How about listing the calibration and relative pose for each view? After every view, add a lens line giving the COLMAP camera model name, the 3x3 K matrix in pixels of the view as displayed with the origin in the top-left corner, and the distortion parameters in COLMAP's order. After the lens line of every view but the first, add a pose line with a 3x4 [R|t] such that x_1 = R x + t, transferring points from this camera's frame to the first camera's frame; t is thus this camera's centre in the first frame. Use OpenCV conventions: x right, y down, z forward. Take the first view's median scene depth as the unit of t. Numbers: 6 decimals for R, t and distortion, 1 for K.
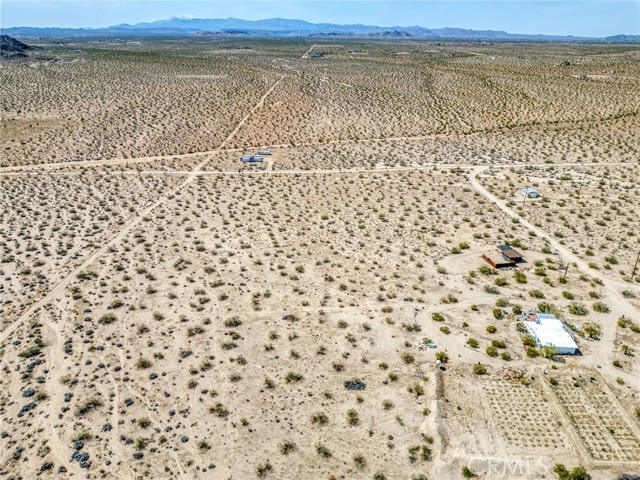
lens RADIAL K [[445.6, 0, 321.2], [0, 445.6, 238.5], [0, 0, 1]] dist [0.077641, -0.068873]
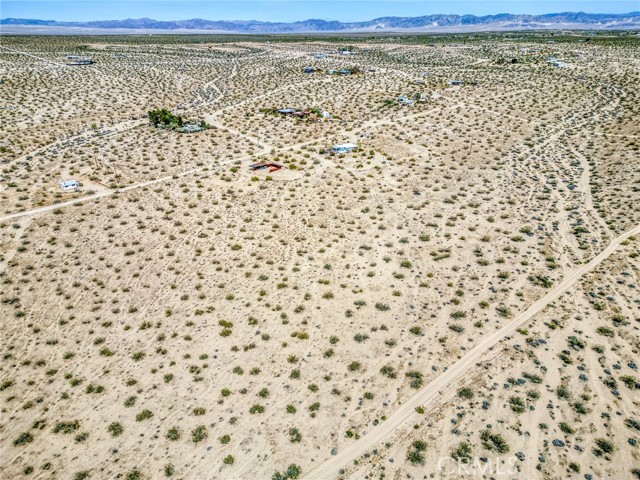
lens RADIAL K [[445.6, 0, 321.2], [0, 445.6, 238.5], [0, 0, 1]] dist [0.077641, -0.068873]
pose [[-0.639374, -0.326908, 0.695940, -0.957085], [0.316463, 0.713014, 0.625669, -0.765326], [-0.700751, 0.620276, -0.352428, 1.795521]]
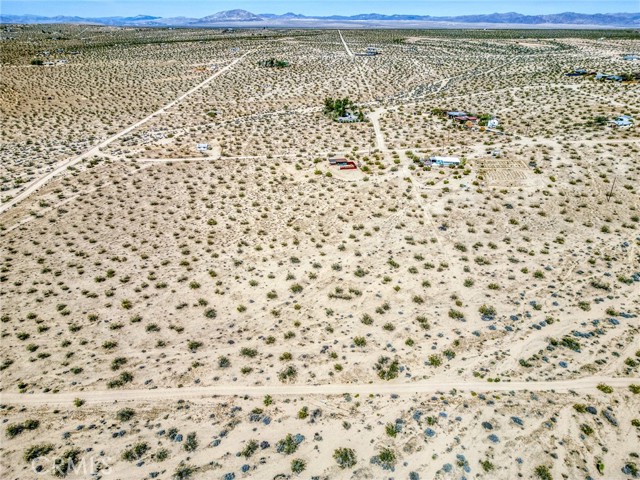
lens RADIAL K [[445.6, 0, 321.2], [0, 445.6, 238.5], [0, 0, 1]] dist [0.077641, -0.068873]
pose [[0.006195, -0.437517, 0.899189, -1.175402], [0.402833, 0.824108, 0.398210, -0.425159], [-0.915253, 0.359756, 0.181351, 1.039523]]
